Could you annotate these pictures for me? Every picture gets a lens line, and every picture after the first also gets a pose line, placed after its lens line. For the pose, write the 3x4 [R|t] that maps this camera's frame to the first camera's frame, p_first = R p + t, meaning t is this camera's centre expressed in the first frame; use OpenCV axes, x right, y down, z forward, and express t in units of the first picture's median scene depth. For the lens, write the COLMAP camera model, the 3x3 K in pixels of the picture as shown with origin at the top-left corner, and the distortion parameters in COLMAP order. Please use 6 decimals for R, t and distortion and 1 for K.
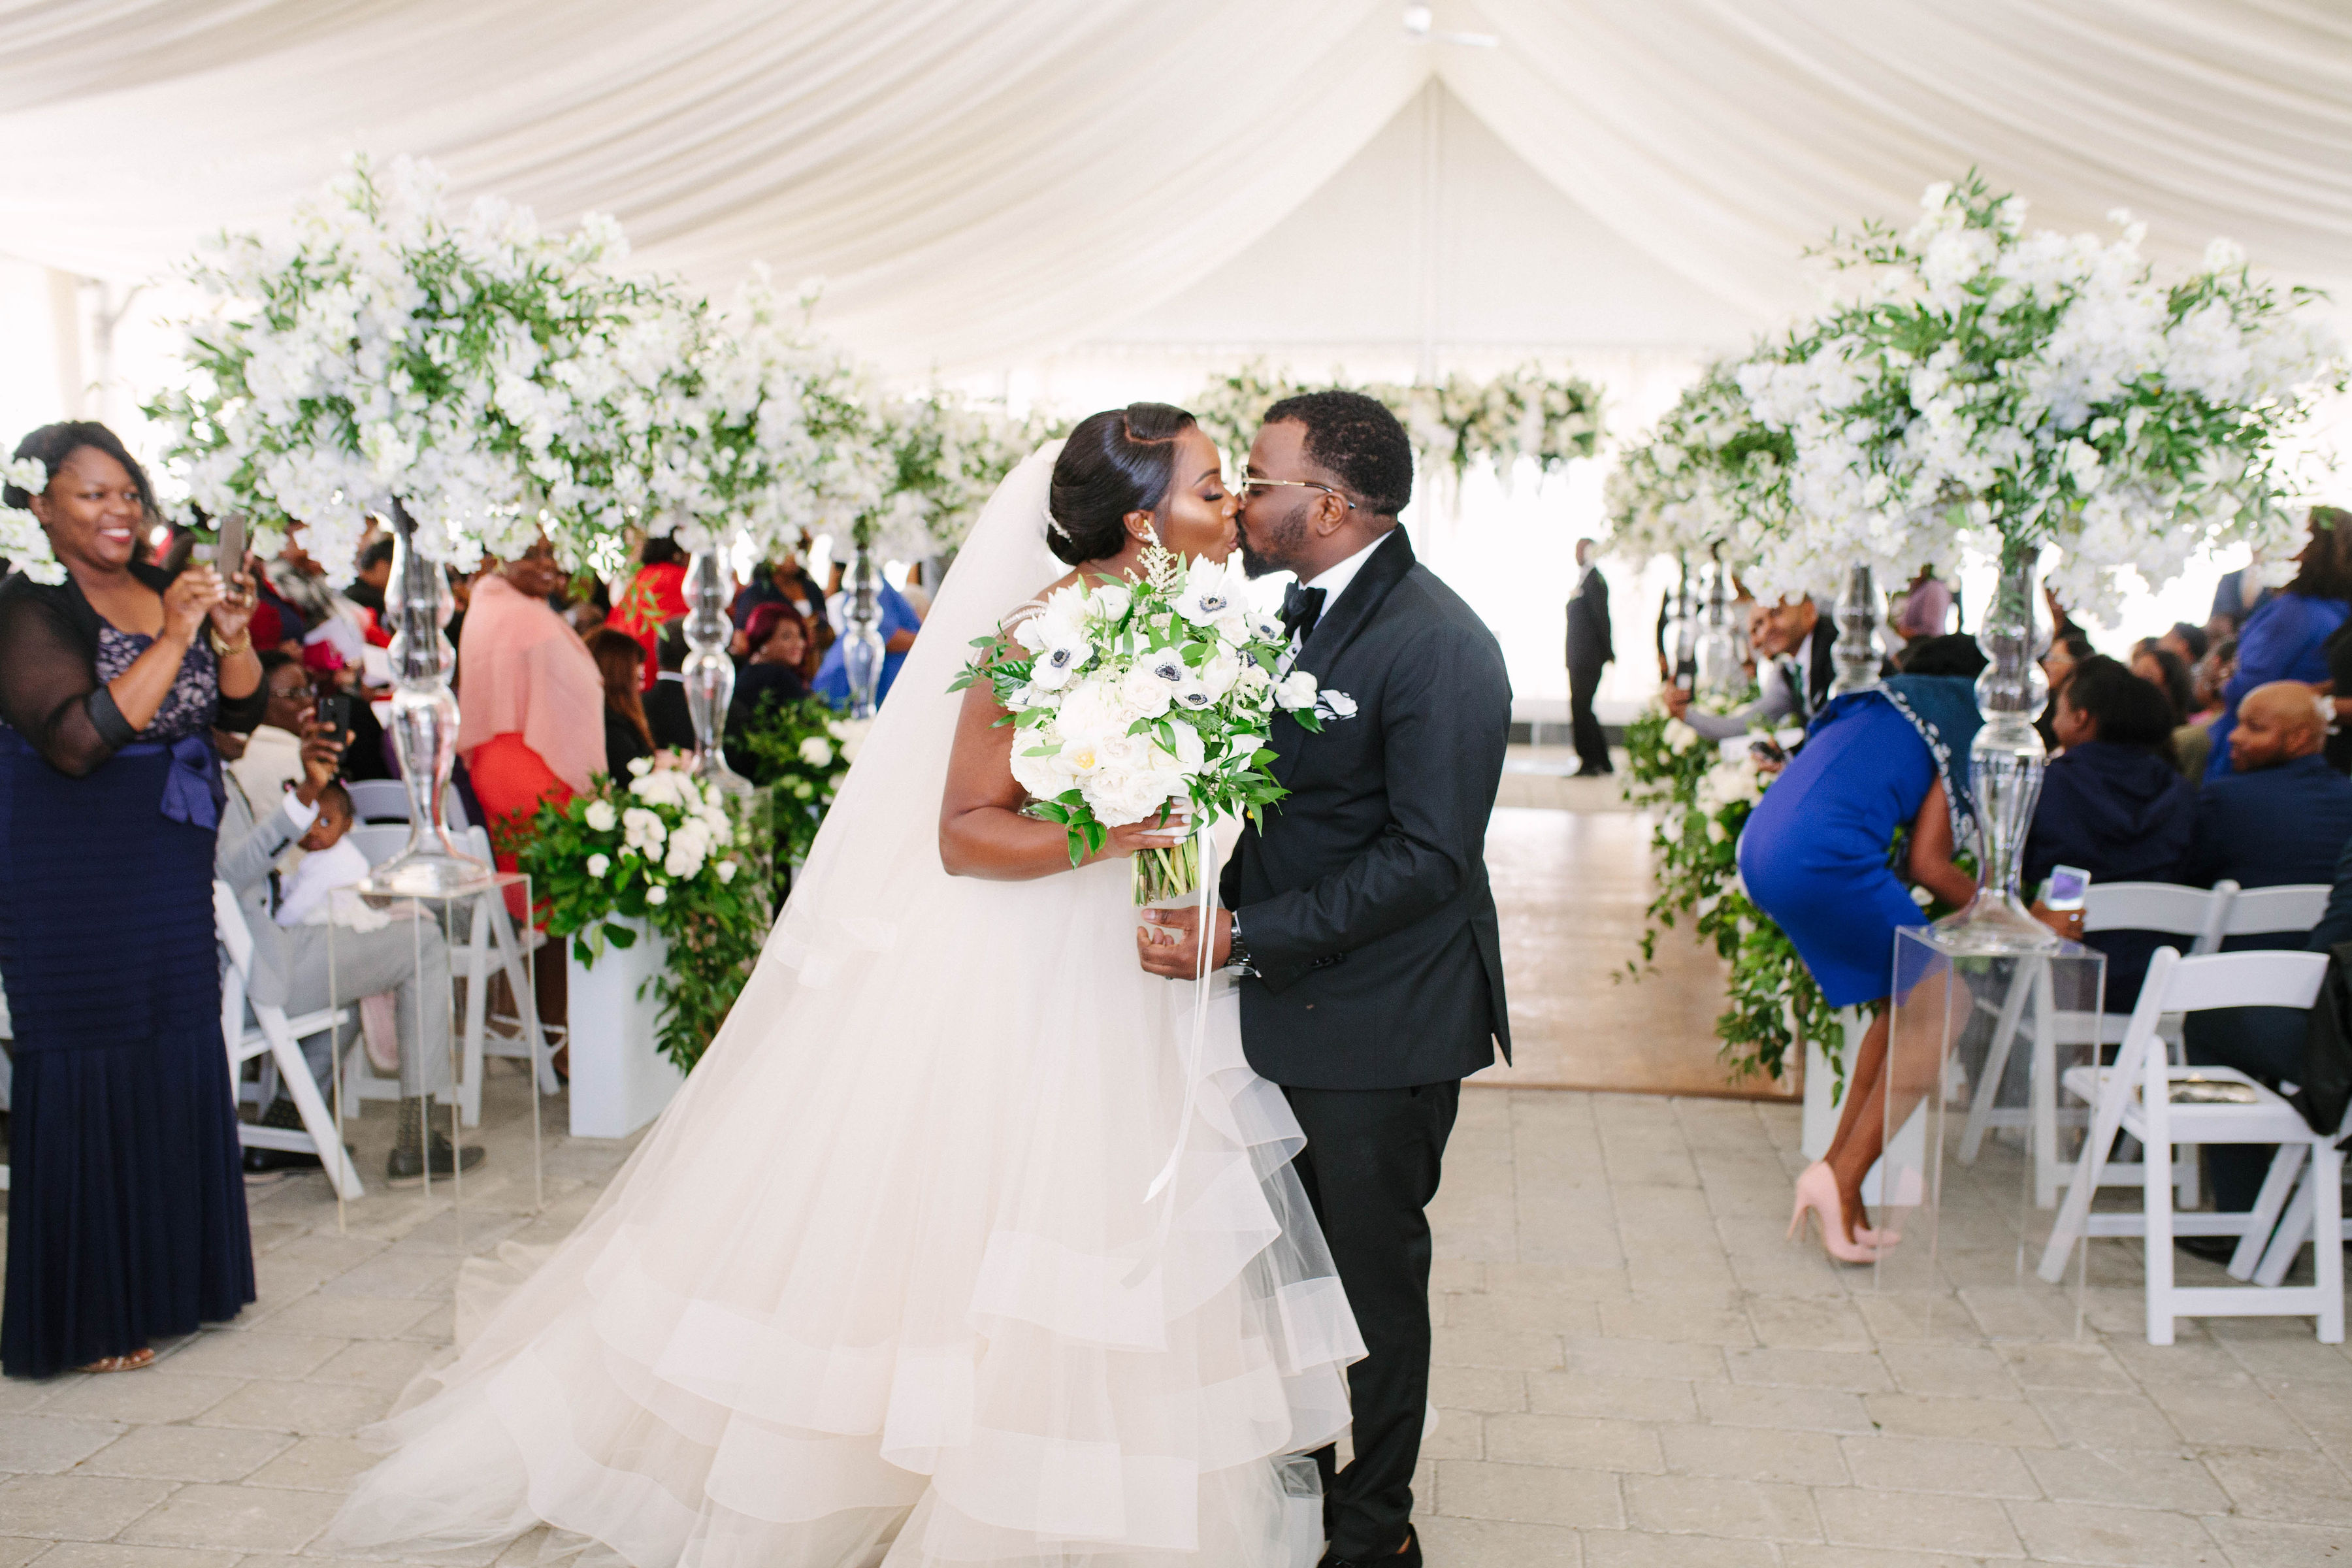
lens RADIAL K [[2275.9, 0, 1192.4], [0, 2275.9, 788.1], [0, 0, 1]] dist [-0.004072, 0.012230]
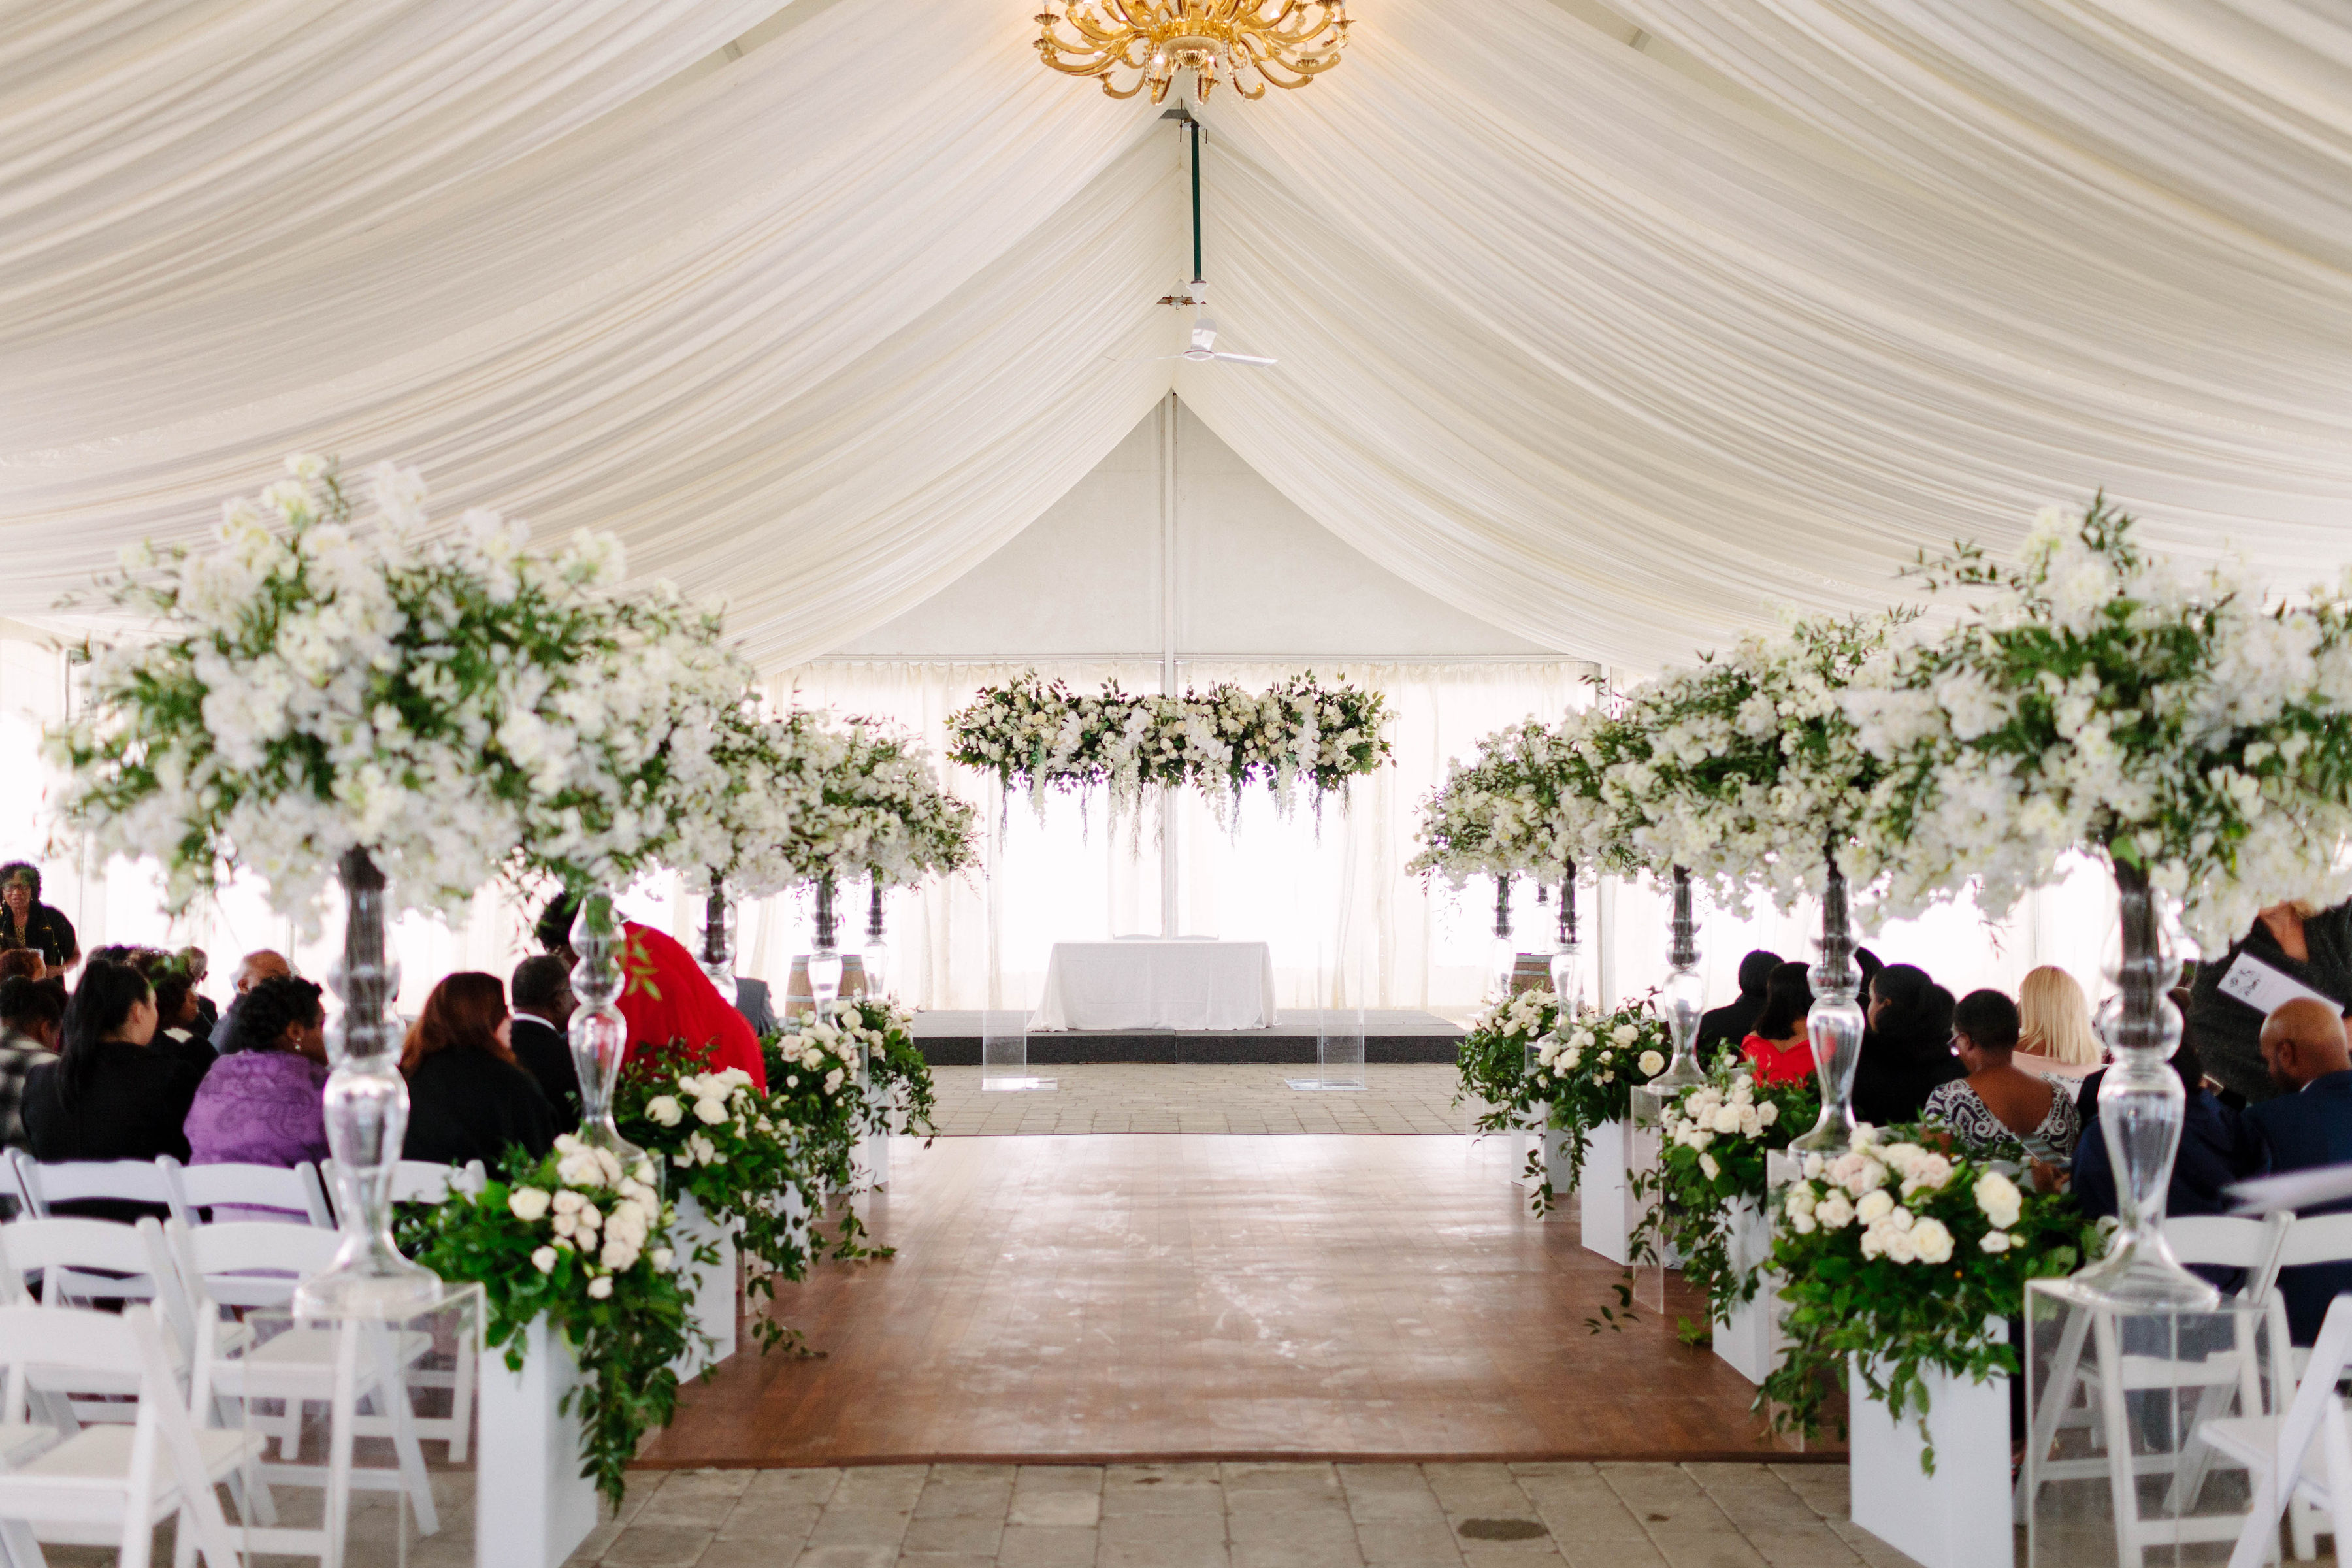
lens RADIAL K [[2298.0, 0, 1176.0], [0, 2298.0, 784.0], [0, 0, 1]] dist [0.041893, -0.007132]
pose [[0.989600, -0.011921, 0.143350, -0.155344], [0.031266, 0.990561, -0.133461, -0.023095], [-0.140406, 0.136555, 0.980632, 0.084063]]
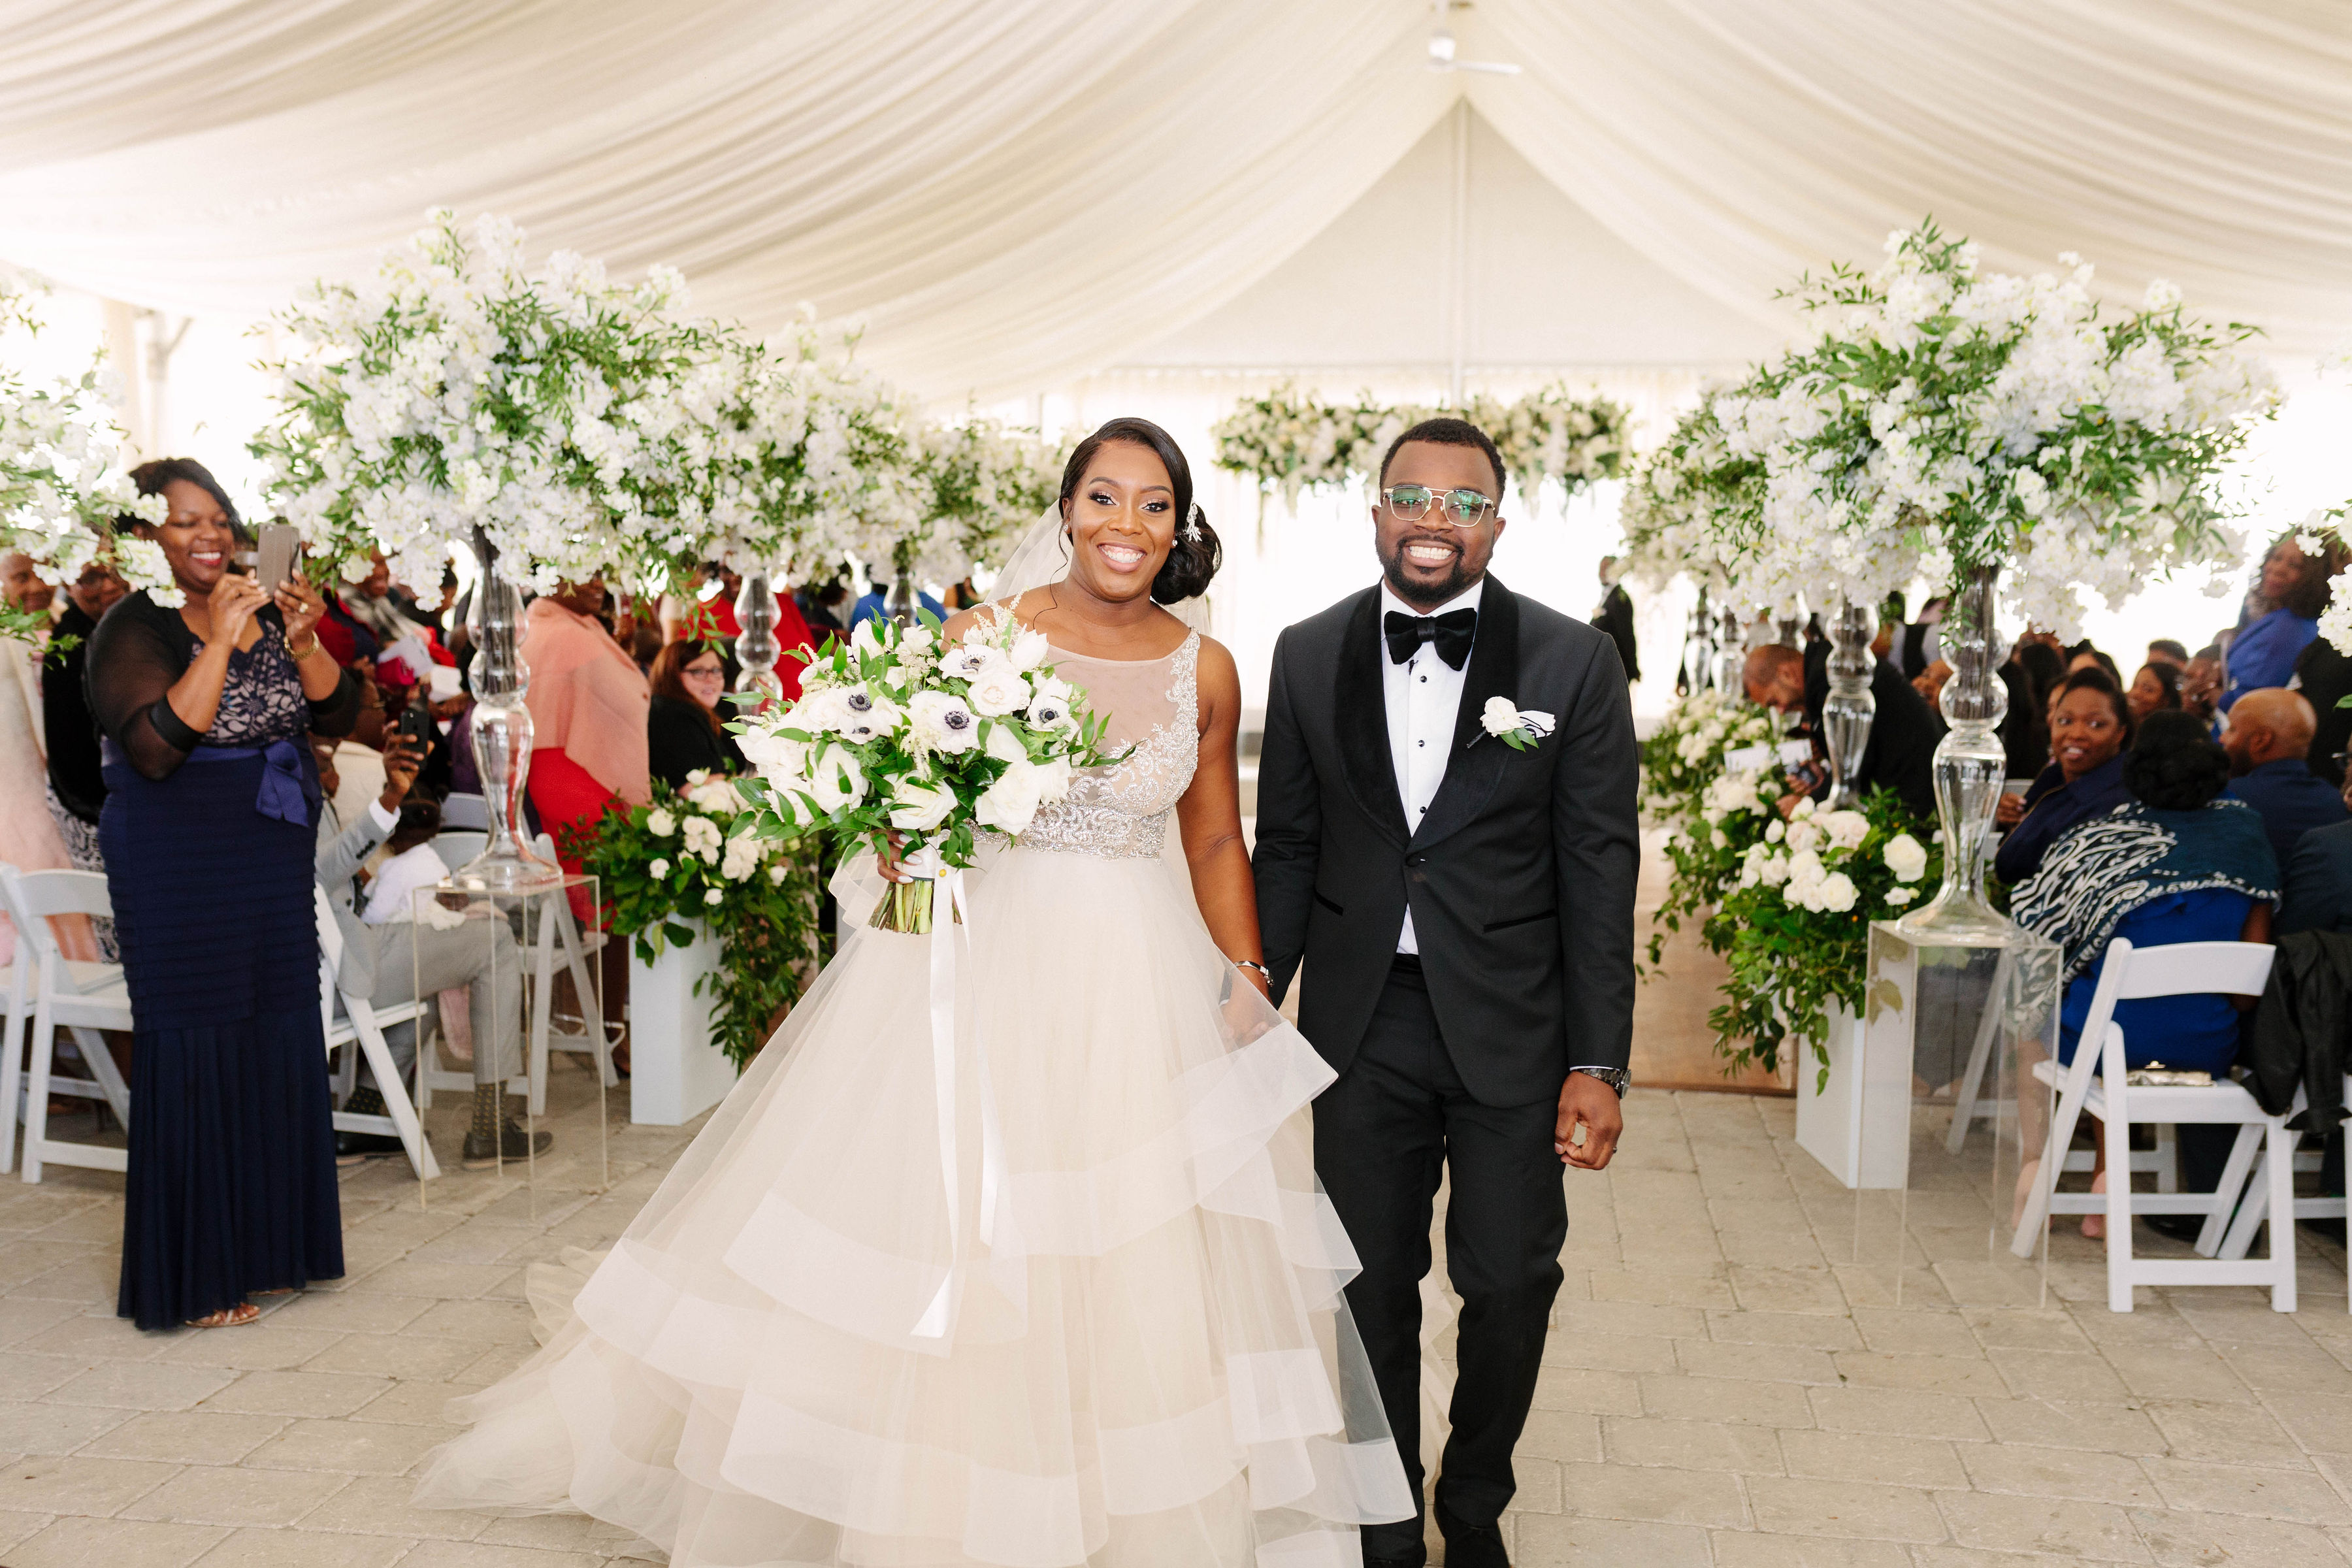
lens RADIAL K [[2298.0, 0, 1176.0], [0, 2298.0, 784.0], [0, 0, 1]] dist [0.041893, -0.007132]
pose [[0.999734, -0.002362, -0.022940, 0.007754], [0.002100, 0.999932, -0.011438, 0.007731], [0.022965, 0.011387, 0.999671, -0.086828]]
